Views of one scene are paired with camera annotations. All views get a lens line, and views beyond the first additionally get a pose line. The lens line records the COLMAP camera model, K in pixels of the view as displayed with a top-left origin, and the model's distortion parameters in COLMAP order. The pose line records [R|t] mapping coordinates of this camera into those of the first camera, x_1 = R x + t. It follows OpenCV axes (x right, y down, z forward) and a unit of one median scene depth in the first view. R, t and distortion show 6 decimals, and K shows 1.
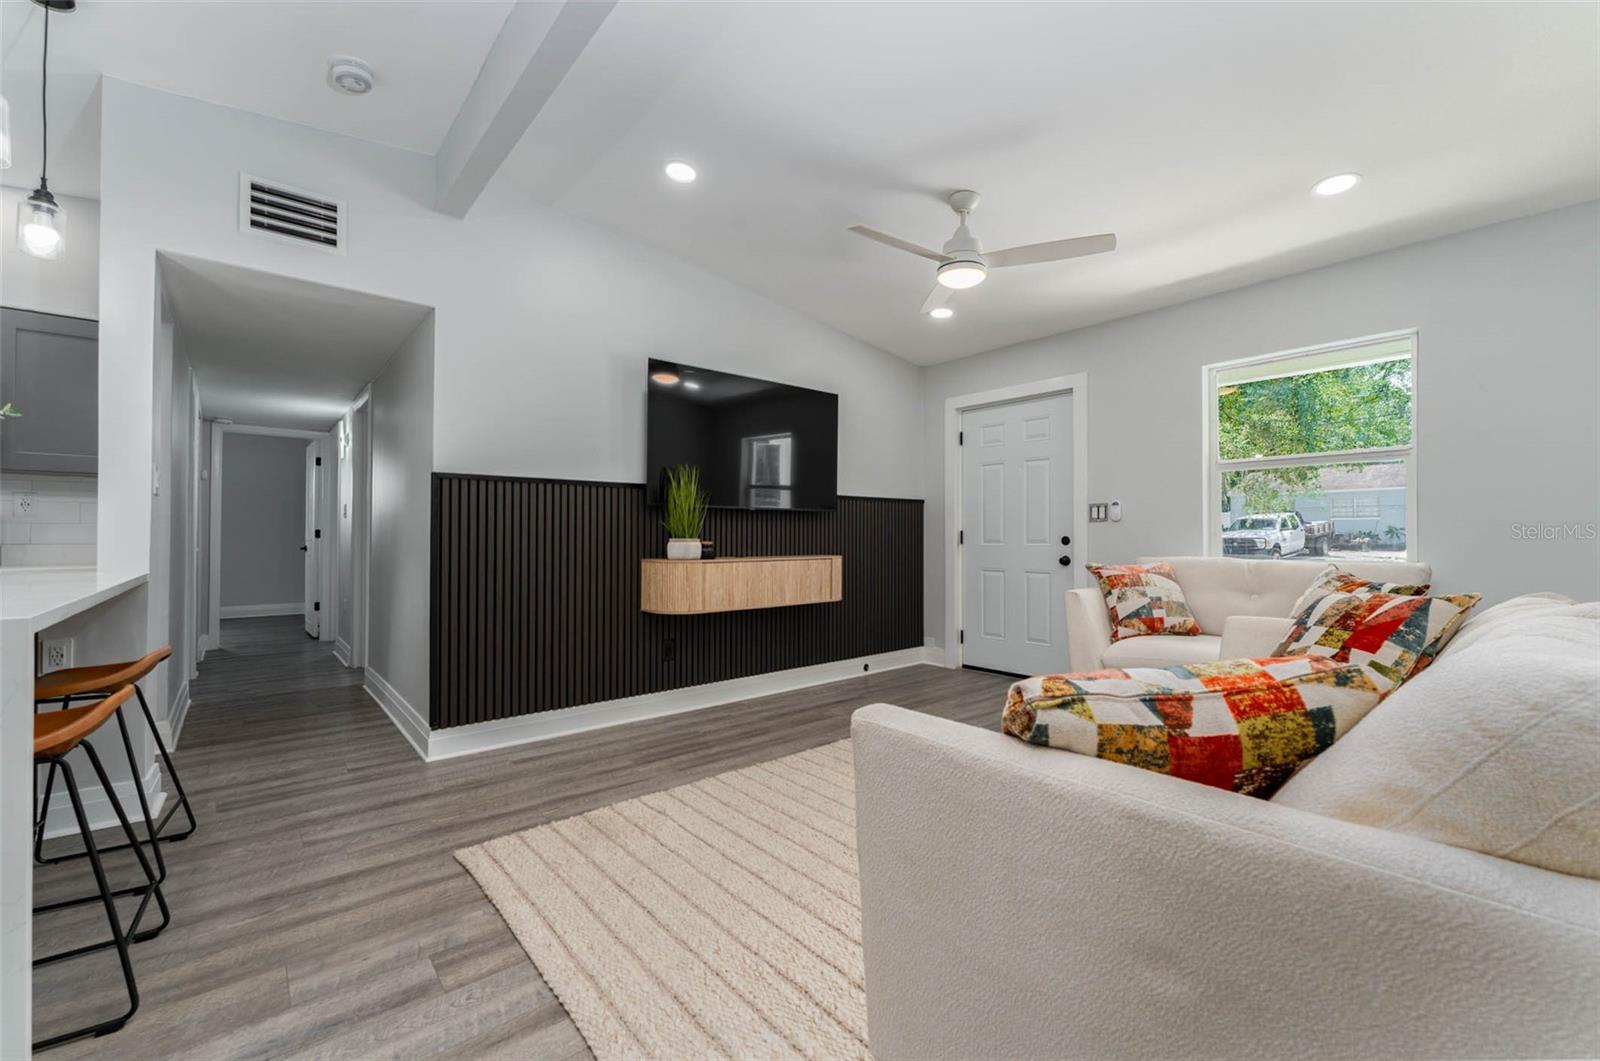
lens RADIAL K [[642.7, 0, 793.9], [0, 642.7, 527.4], [0, 0, 1]] dist [-0.001154, 0.000327]
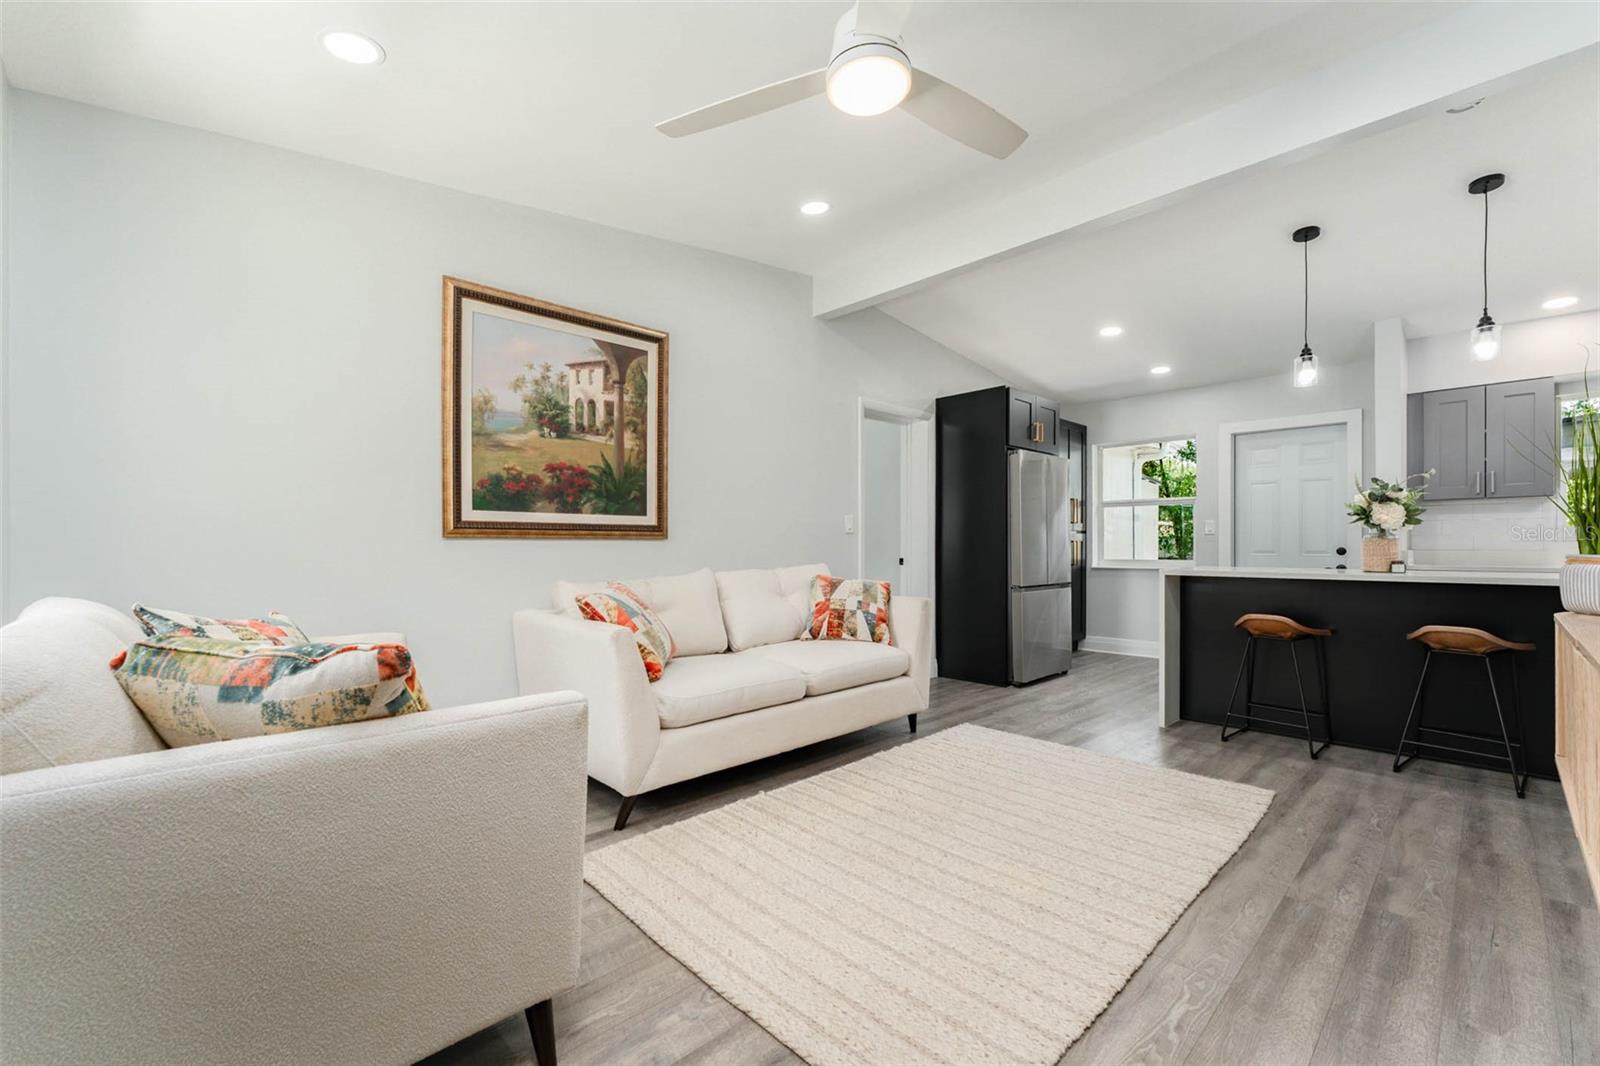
lens RADIAL K [[662.2, 0, 803.7], [0, 662.2, 553.8], [0, 0, 1]] dist [-0.020880, 0.001134]
pose [[-0.996348, 0.003644, -0.085303, 0.396326], [0.003828, 0.999991, -0.001994, 0.022216], [0.085295, -0.002313, -0.996353, 1.703653]]
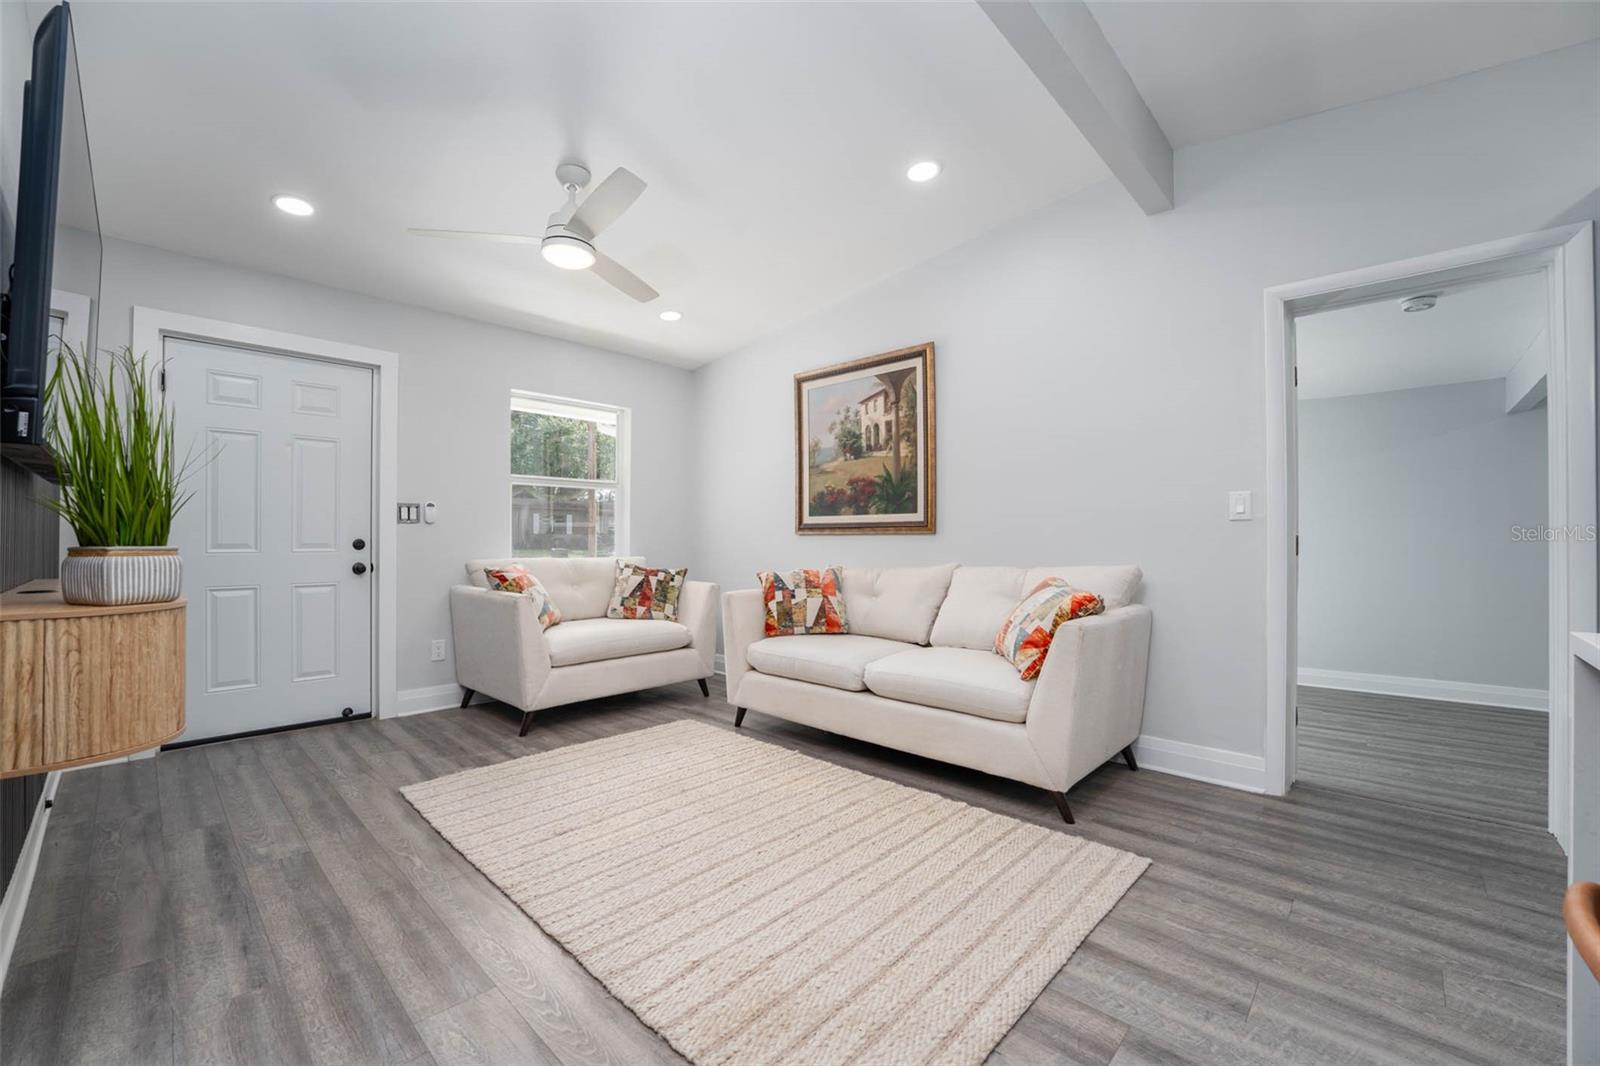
lens RADIAL K [[662.2, 0, 787.3], [0, 662.2, 538.8], [0, 0, 1]] dist [-0.020880, 0.001134]
pose [[-0.103348, -0.000139, 0.994645, -0.767483], [-0.017362, 0.999848, -0.001664, 0.008129], [-0.994494, -0.017441, -0.103335, 0.857564]]
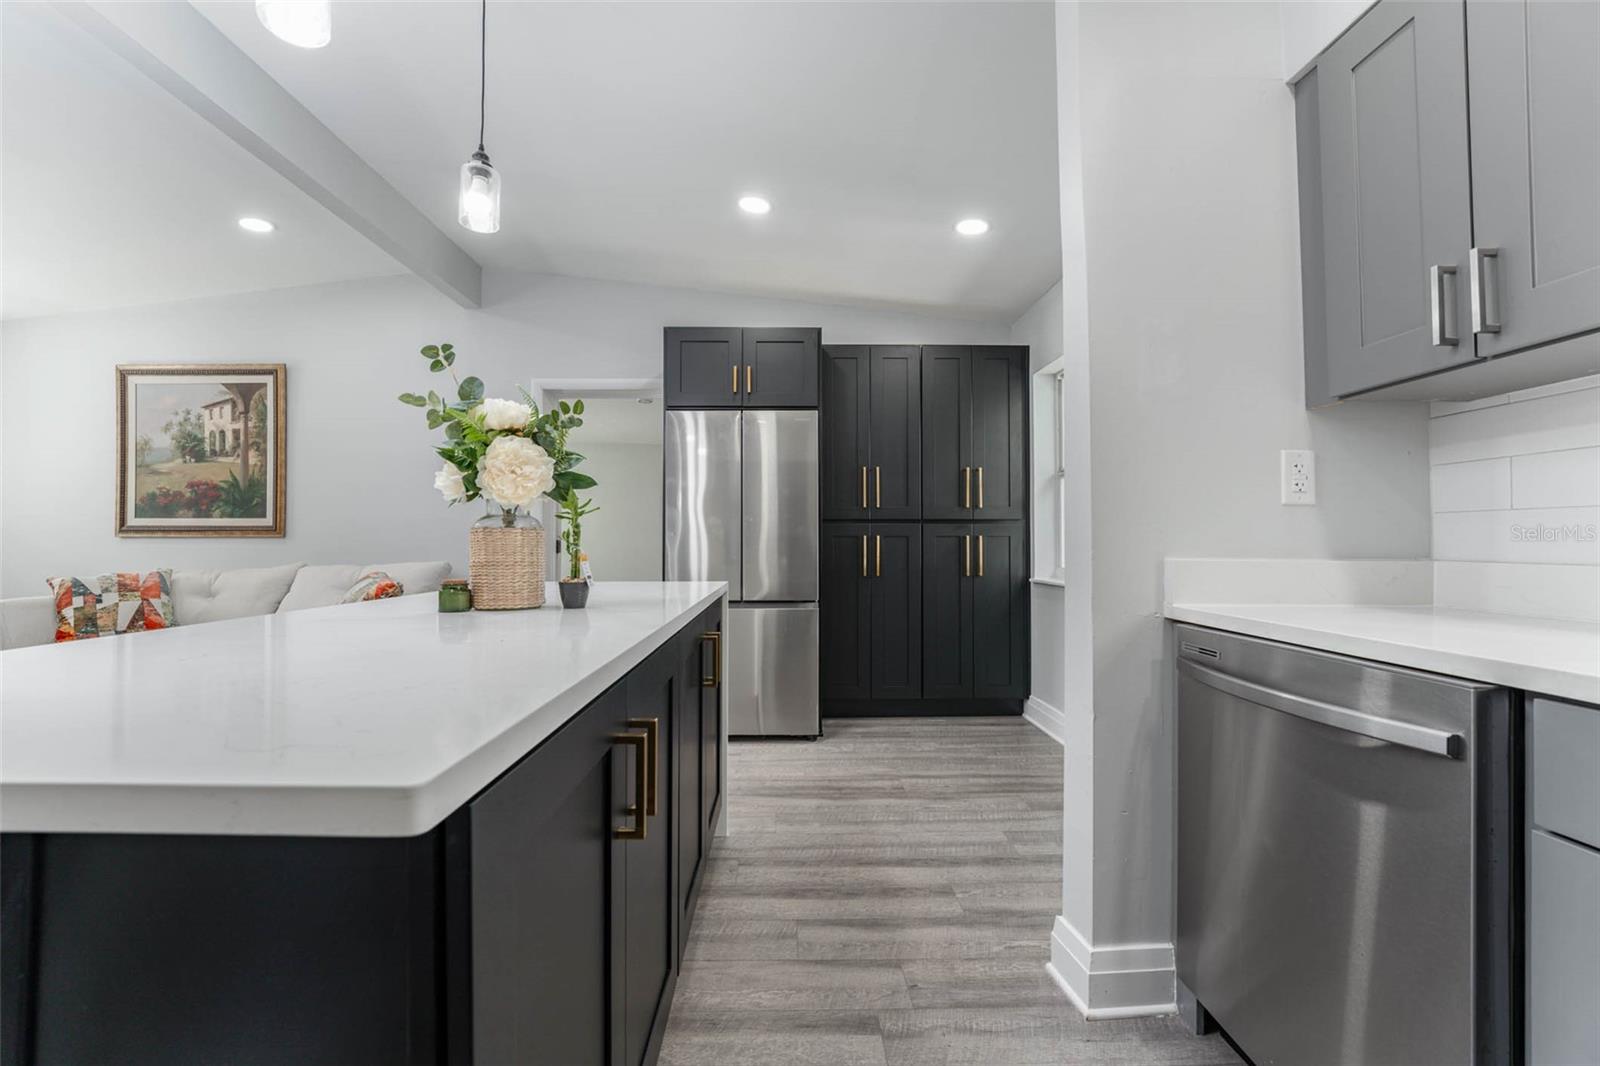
lens RADIAL K [[662.2, 0, 815.8], [0, 662.2, 533.6], [0, 0, 1]] dist [-0.020880, 0.001134]
pose [[-0.775652, 0.008631, 0.631102, -1.318614], [-0.011329, 0.999555, -0.027594, 0.009324], [-0.631060, -0.028553, -0.775209, 0.804794]]
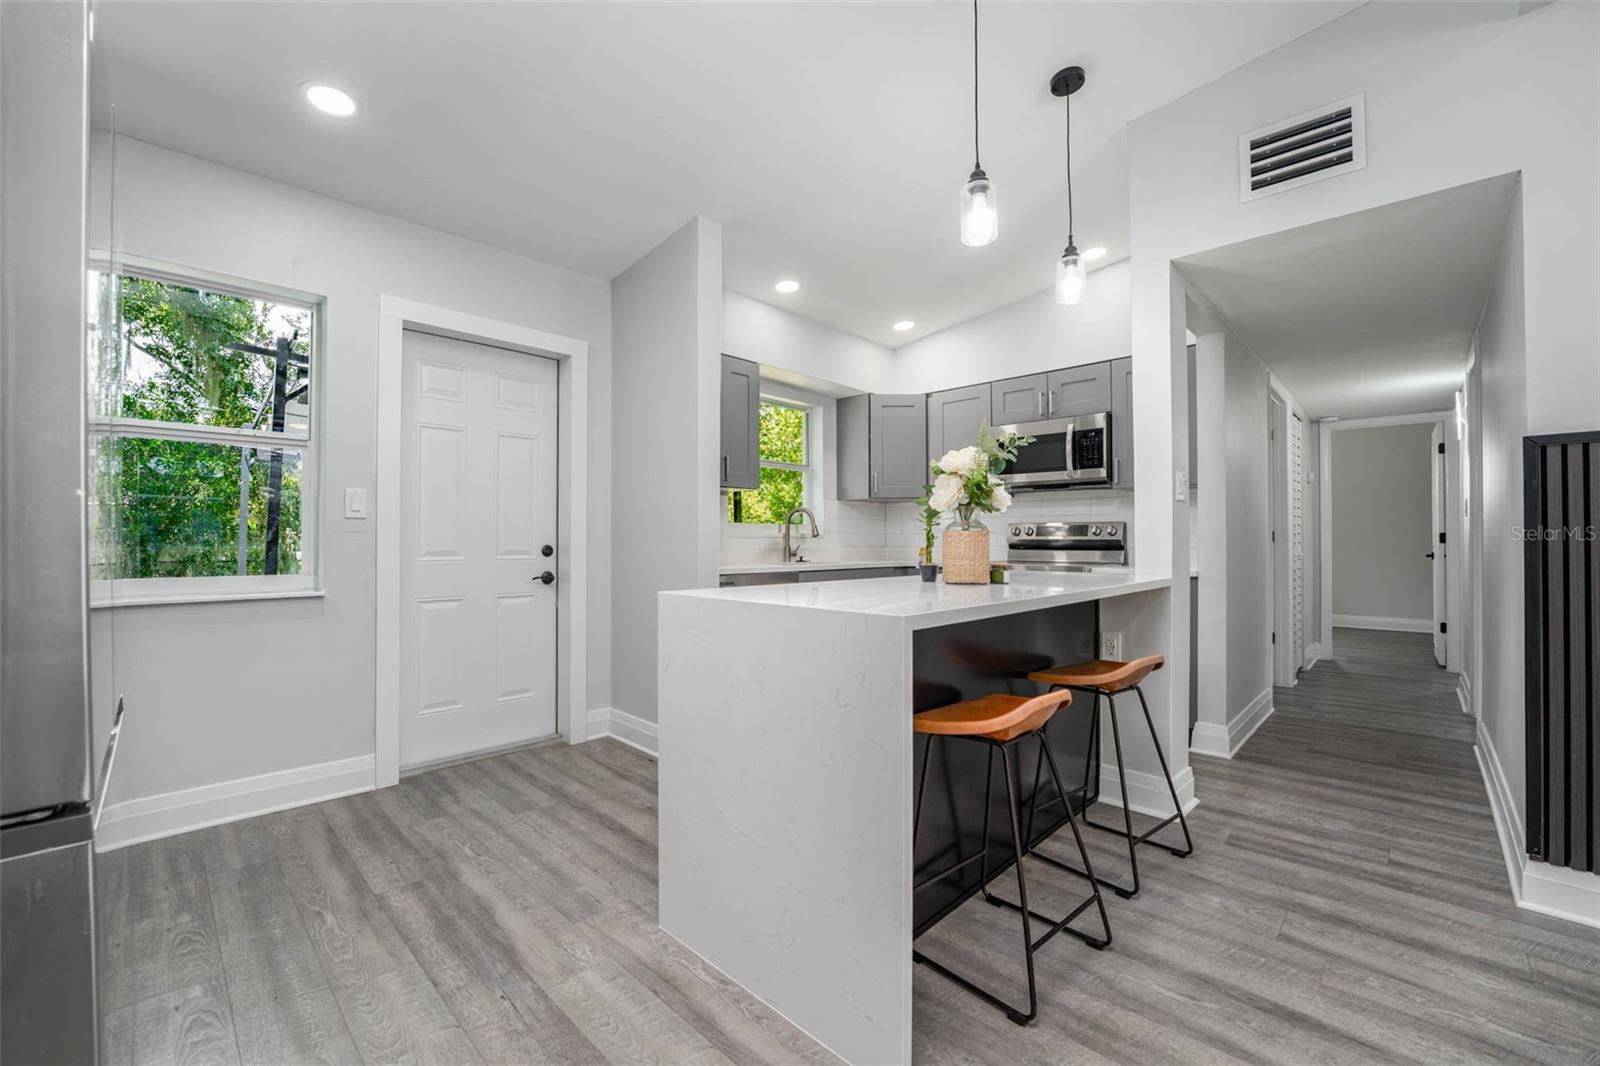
lens RADIAL K [[662.2, 0, 807.3], [0, 662.2, 532.1], [0, 0, 1]] dist [-0.020880, 0.001134]
pose [[0.100042, -0.014132, -0.994883, -0.020502], [0.014848, 0.999809, -0.012709, 0.002852], [0.994872, -0.013501, 0.100233, 0.283219]]
